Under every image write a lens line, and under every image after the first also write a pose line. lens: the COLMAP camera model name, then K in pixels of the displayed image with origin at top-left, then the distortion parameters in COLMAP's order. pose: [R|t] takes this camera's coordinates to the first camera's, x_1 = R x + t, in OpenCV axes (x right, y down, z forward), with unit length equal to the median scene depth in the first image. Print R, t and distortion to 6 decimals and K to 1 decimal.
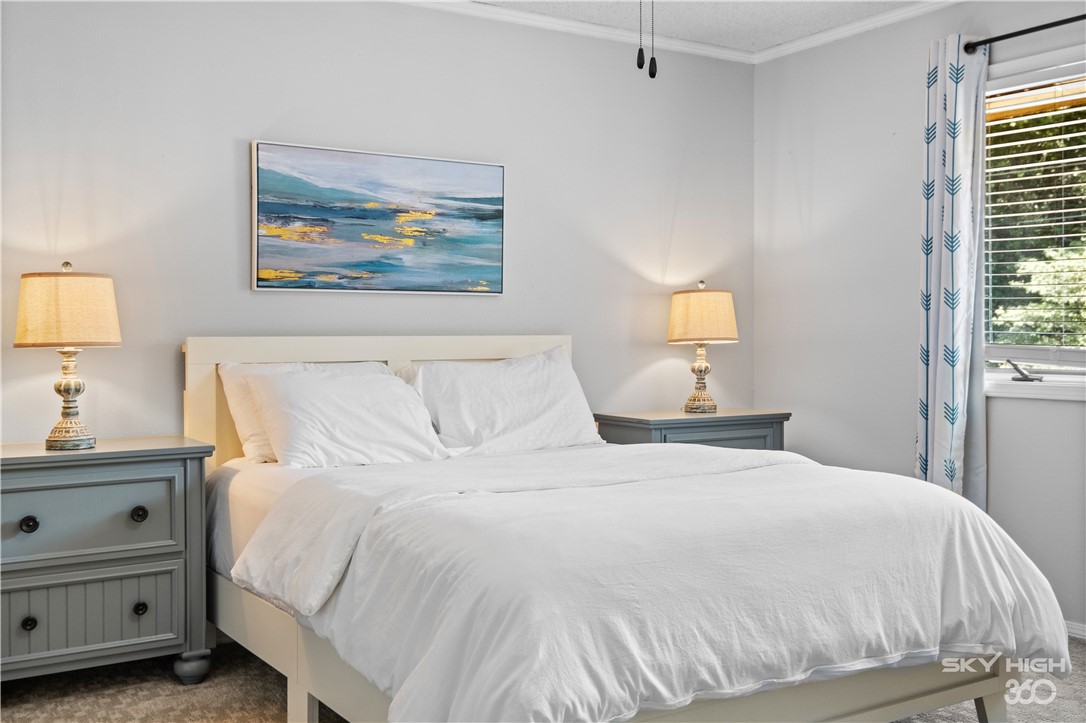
lens RADIAL K [[1134.0, 0, 543.0], [0, 1134.0, 361.5], [0, 0, 1]] dist [-0.005542, 0.009979]
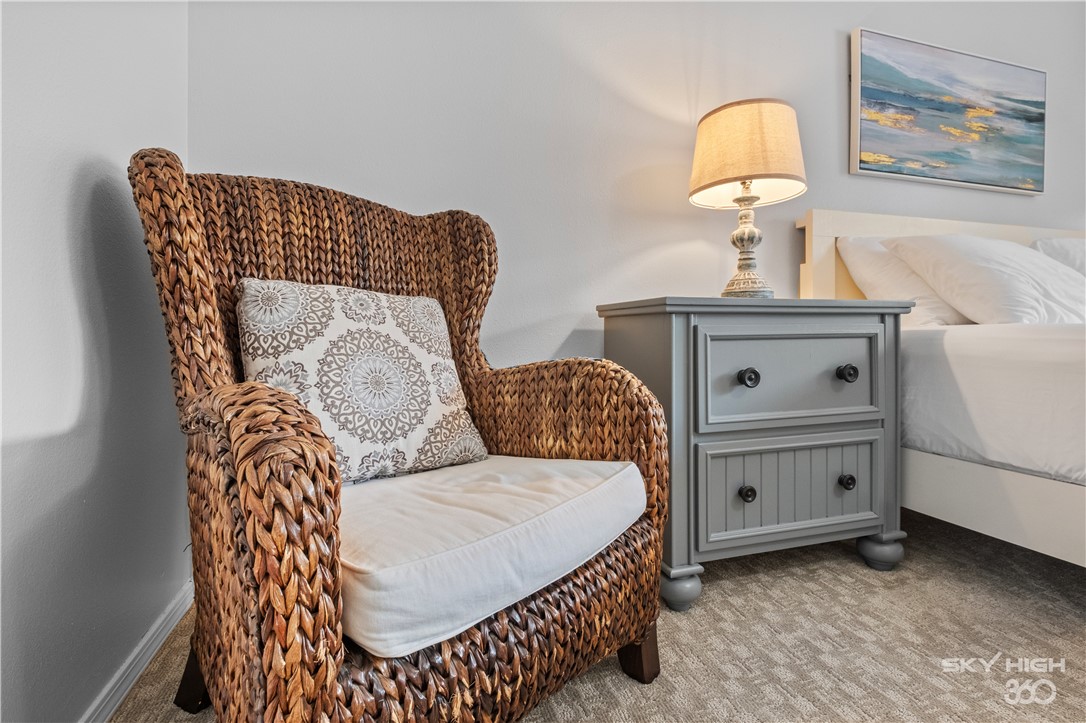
lens RADIAL K [[493.2, 0, 542.5], [0, 493.2, 345.1], [0, 0, 1]] dist [-0.003108, -0.000510]
pose [[0.965989, 0.009719, -0.258401, -0.410177], [-0.010096, 0.999949, -0.000131, 0.097436], [0.258386, 0.002735, 0.966038, 0.486593]]
